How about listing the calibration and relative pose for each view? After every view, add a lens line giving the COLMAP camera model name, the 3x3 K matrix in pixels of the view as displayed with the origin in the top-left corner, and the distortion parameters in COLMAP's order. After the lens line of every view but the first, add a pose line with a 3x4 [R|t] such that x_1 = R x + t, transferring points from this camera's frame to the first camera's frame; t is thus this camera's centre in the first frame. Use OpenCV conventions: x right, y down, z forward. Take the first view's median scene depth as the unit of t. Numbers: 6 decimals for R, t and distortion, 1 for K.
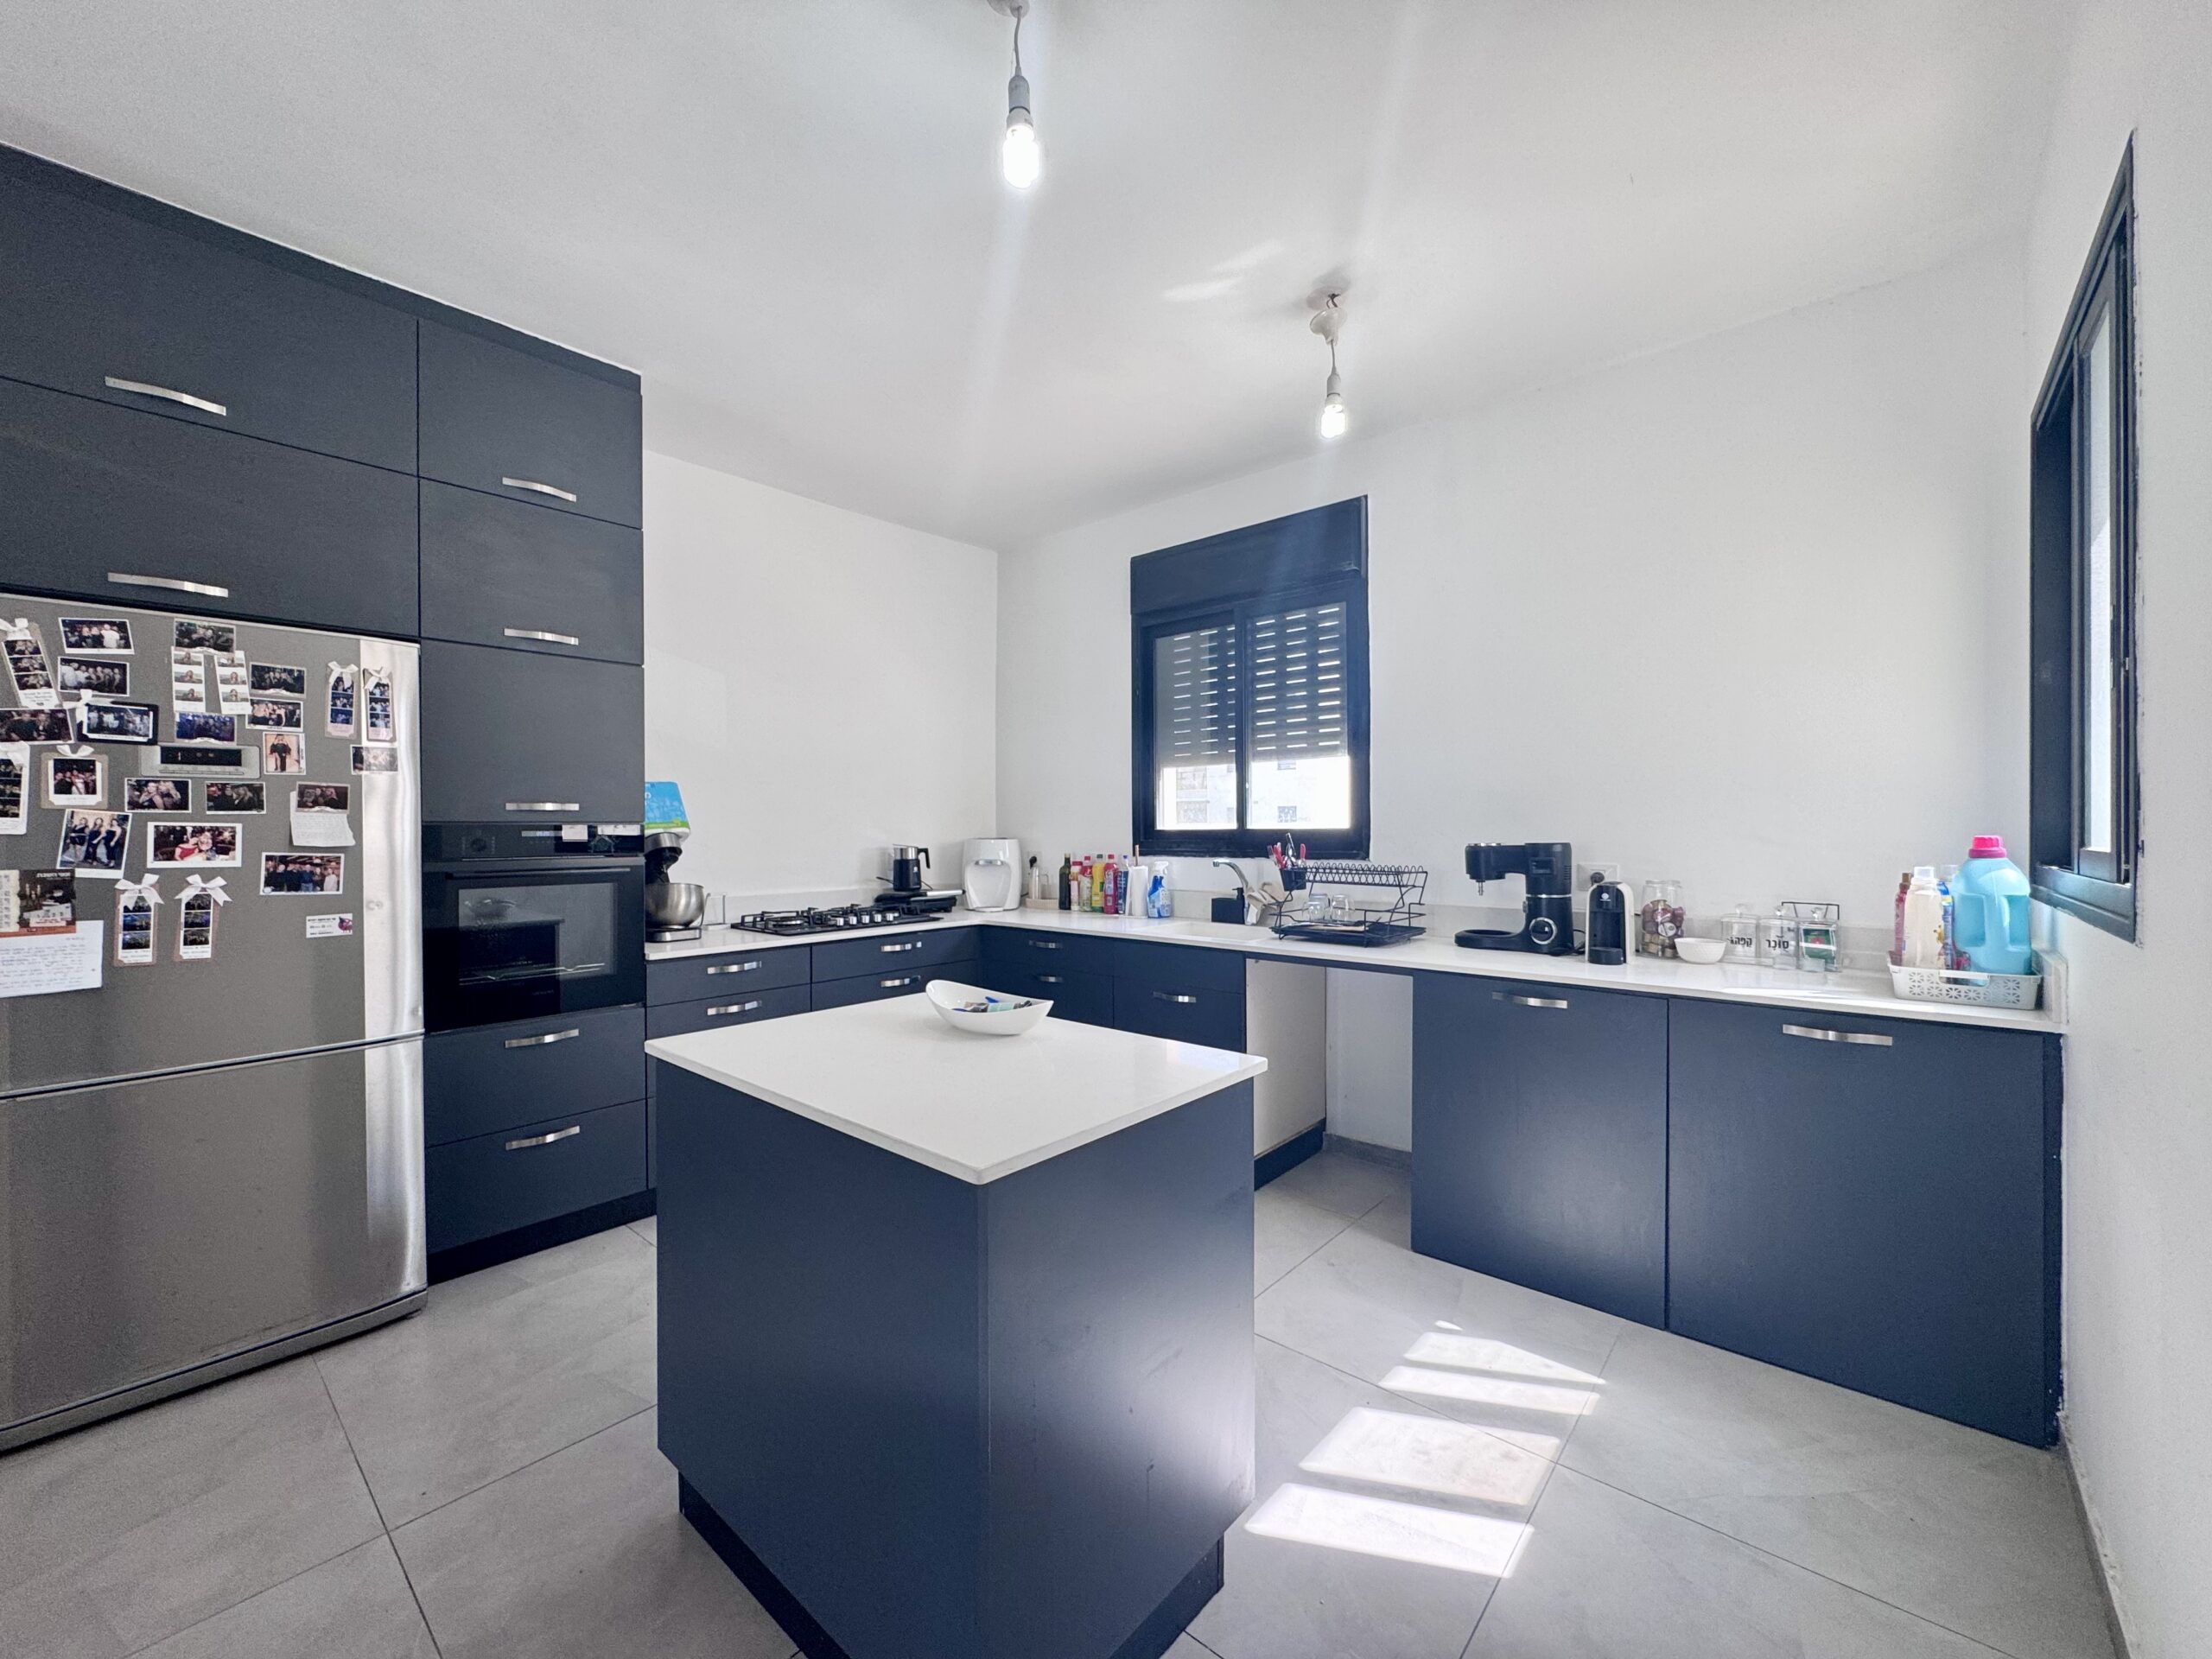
lens RADIAL K [[882.1, 0, 1102.0], [0, 882.1, 829.1], [0, 0, 1]] dist [-0.003764, -0.000092]
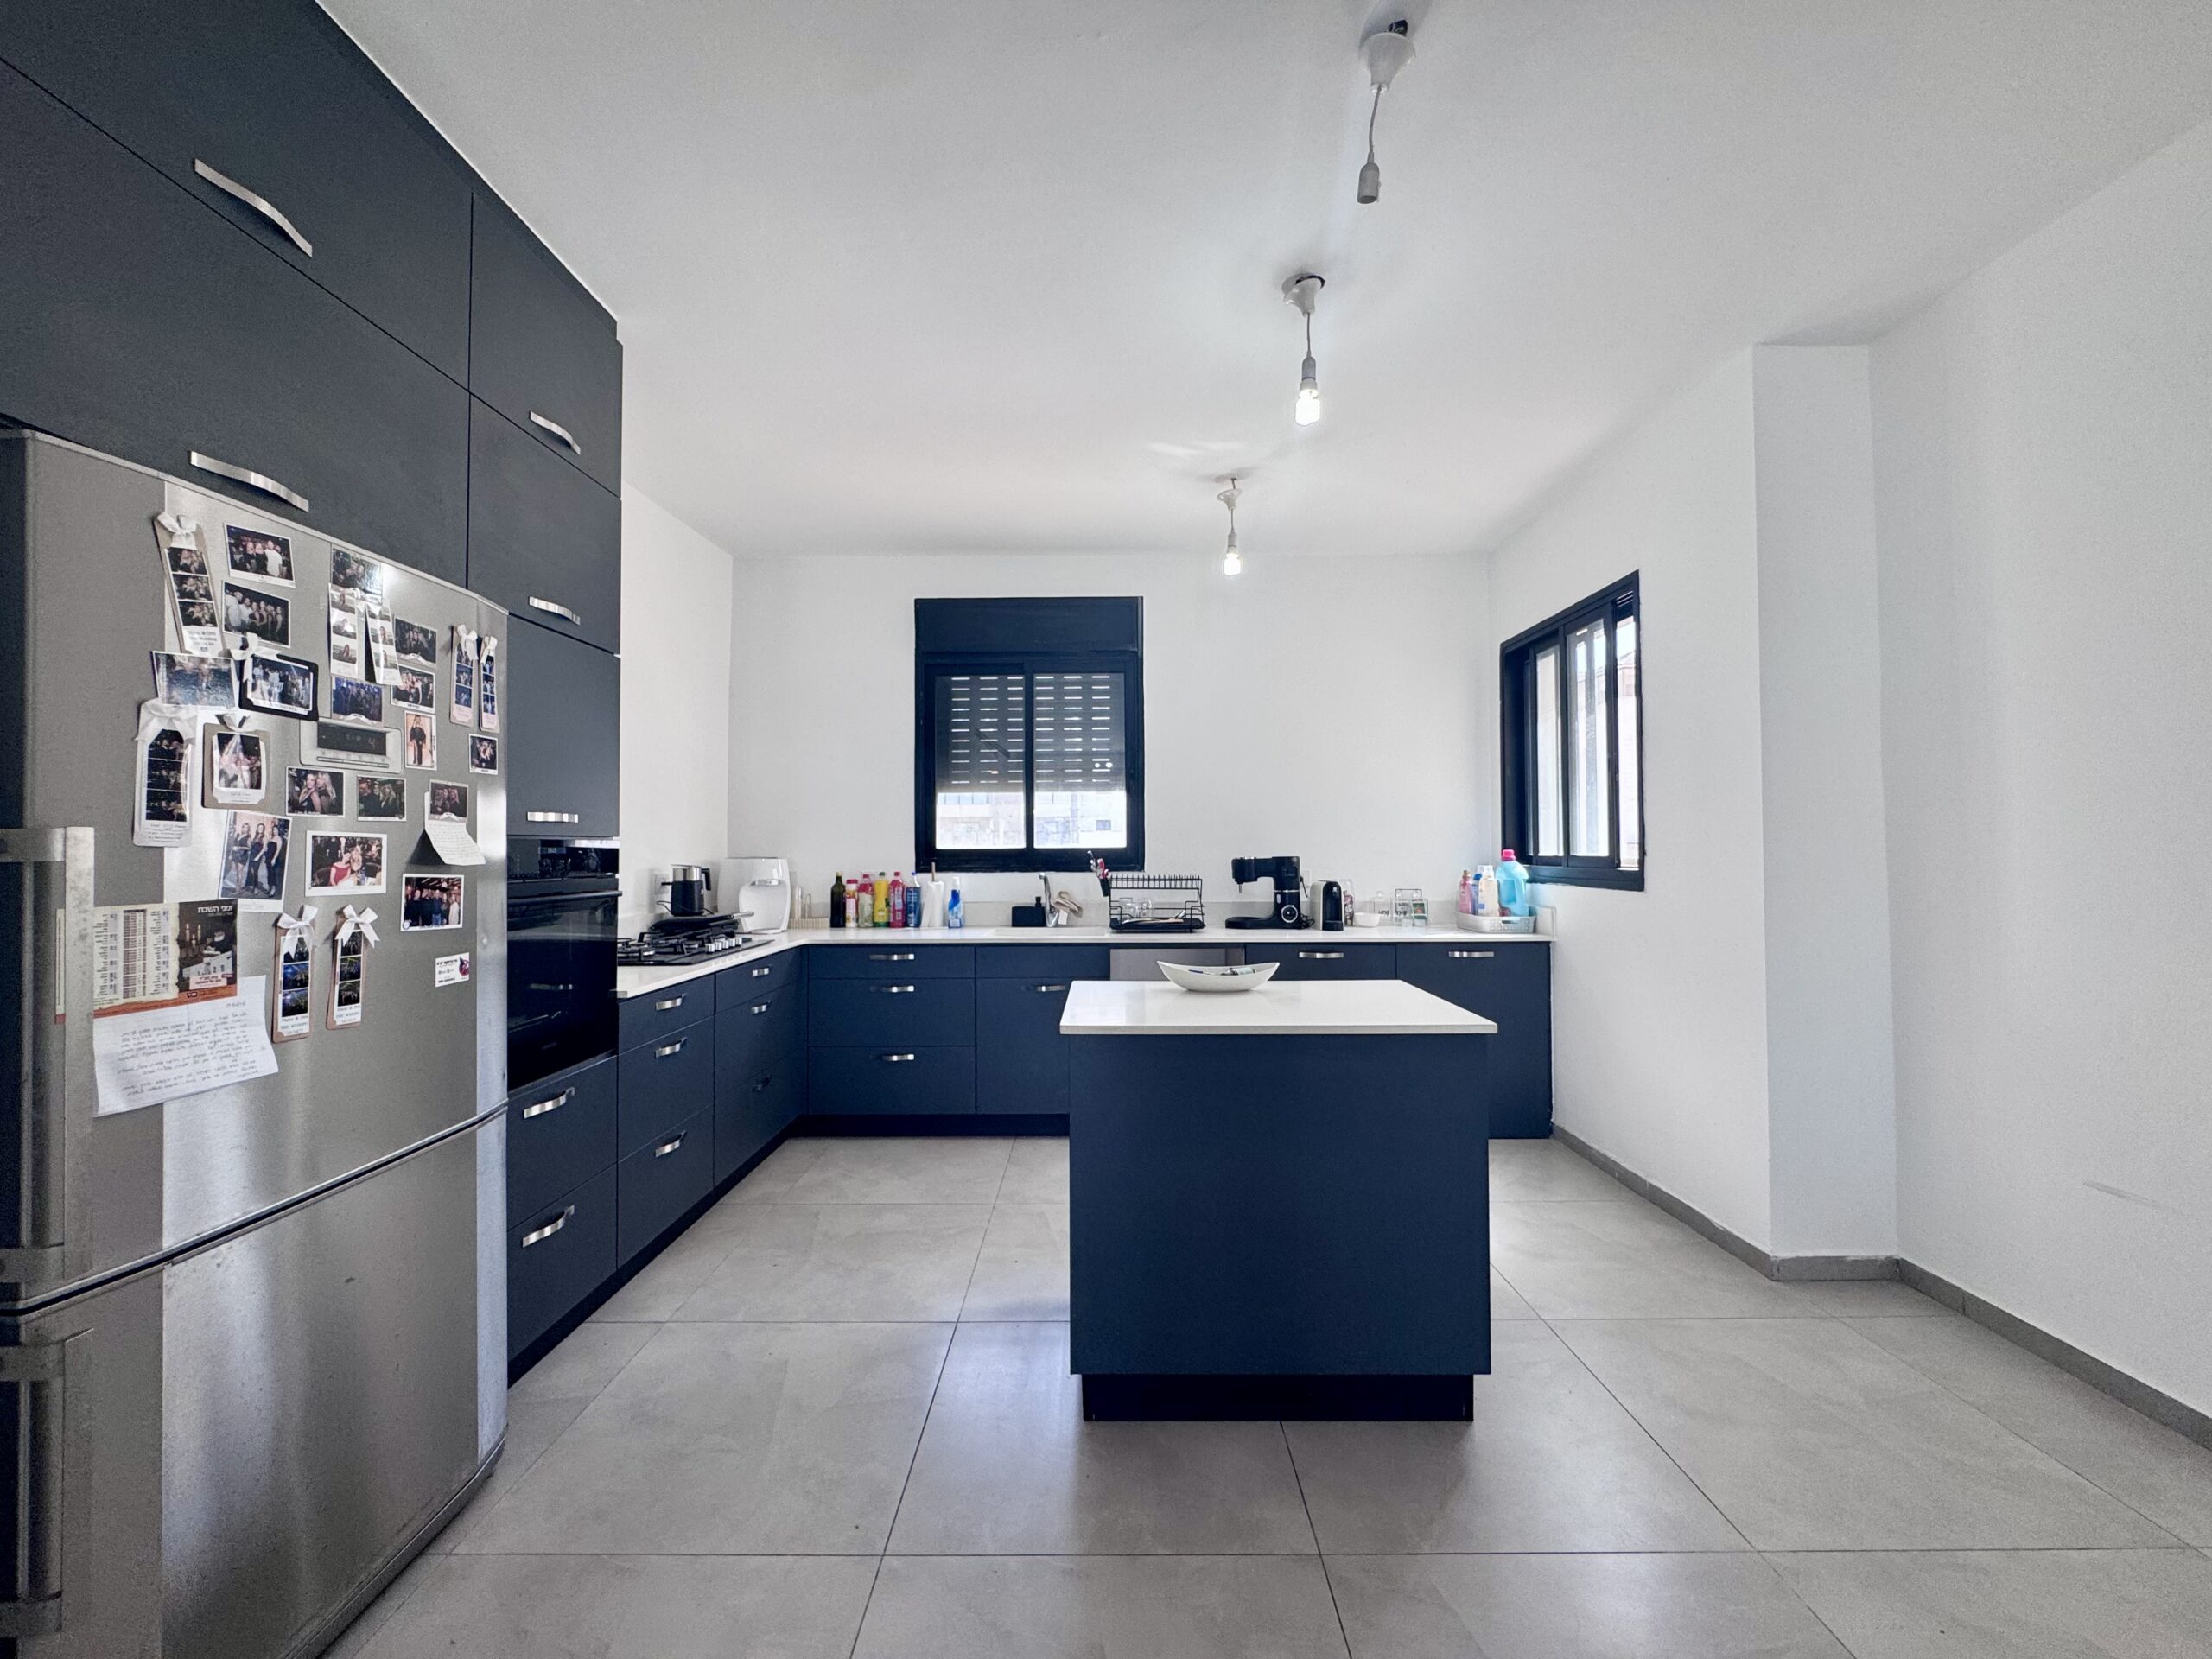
lens RADIAL K [[882.1, 0, 1103.0], [0, 882.1, 830.2], [0, 0, 1]] dist [-0.003764, -0.000092]
pose [[0.759577, 0.014229, 0.650262, -0.938551], [0.002057, 0.999703, -0.024278, 0.008755], [-0.650415, 0.019779, 0.759322, 0.053482]]
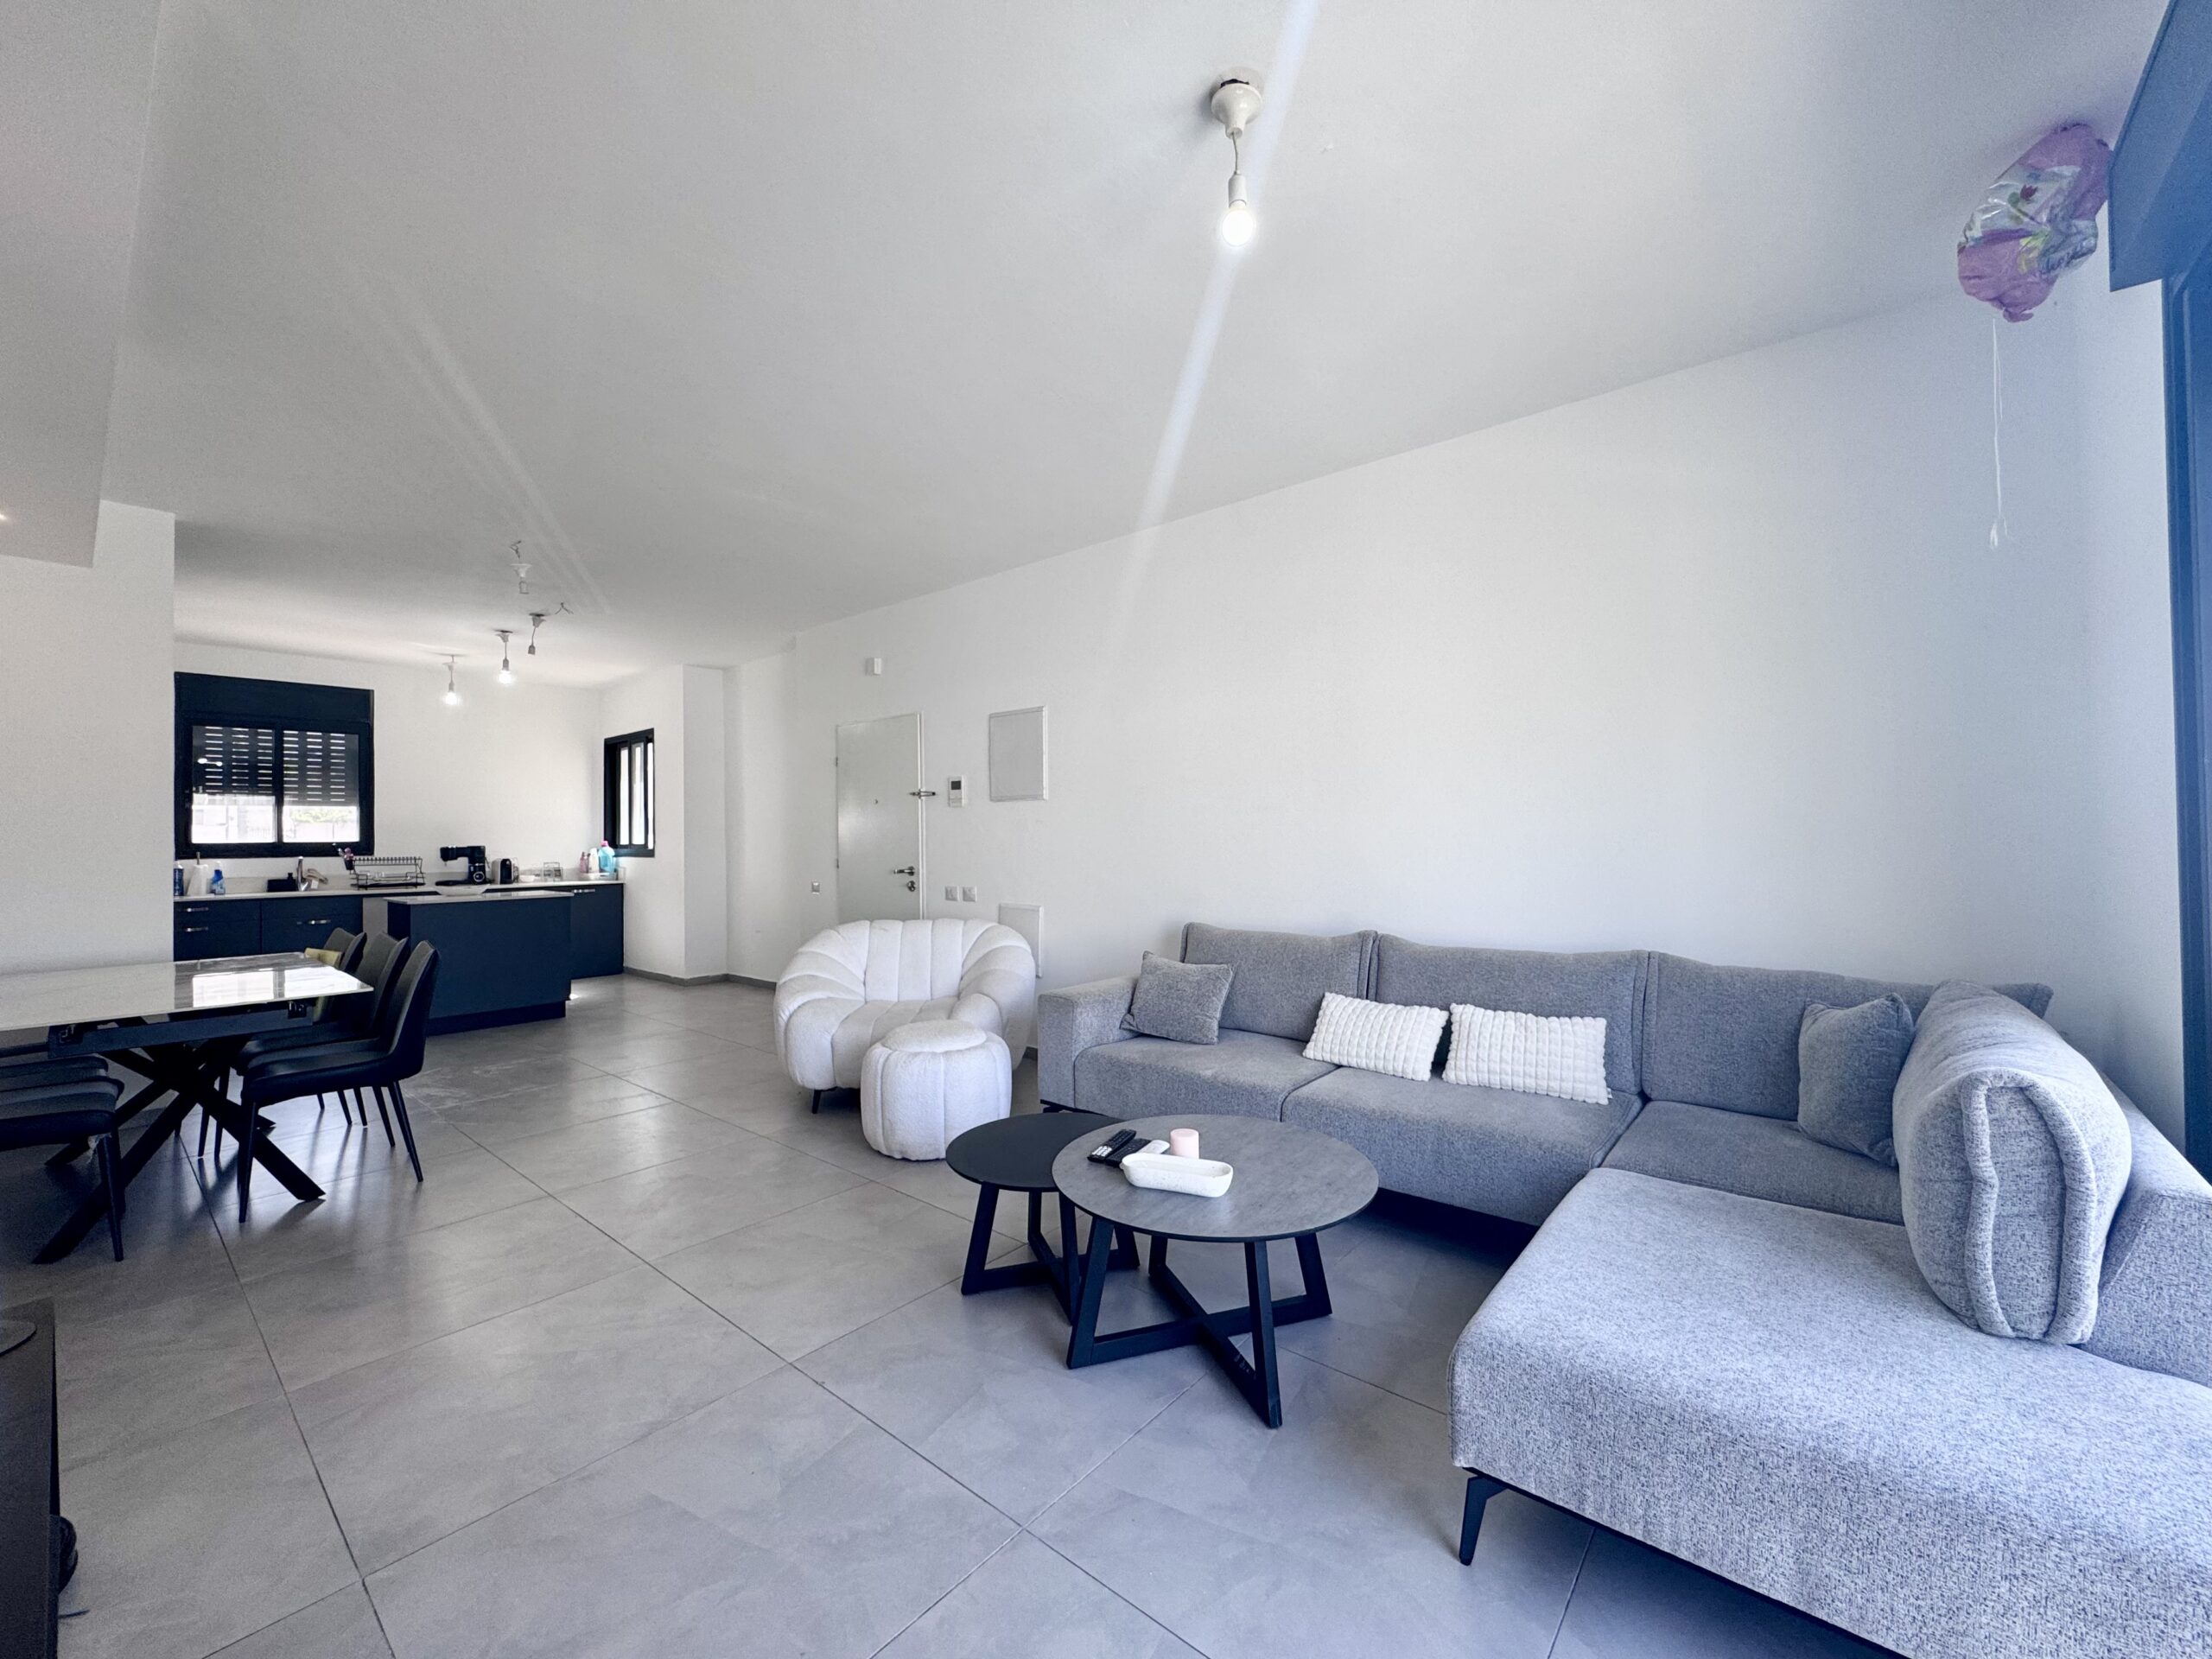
lens RADIAL K [[882.1, 0, 1107.9], [0, 882.1, 827.5], [0, 0, 1]] dist [-0.003764, -0.000092]
pose [[-0.016358, 0.016225, 0.999735, -2.981629], [0.011933, 0.999800, -0.016031, 0.034414], [-0.999795, 0.011668, -0.016548, -1.234112]]
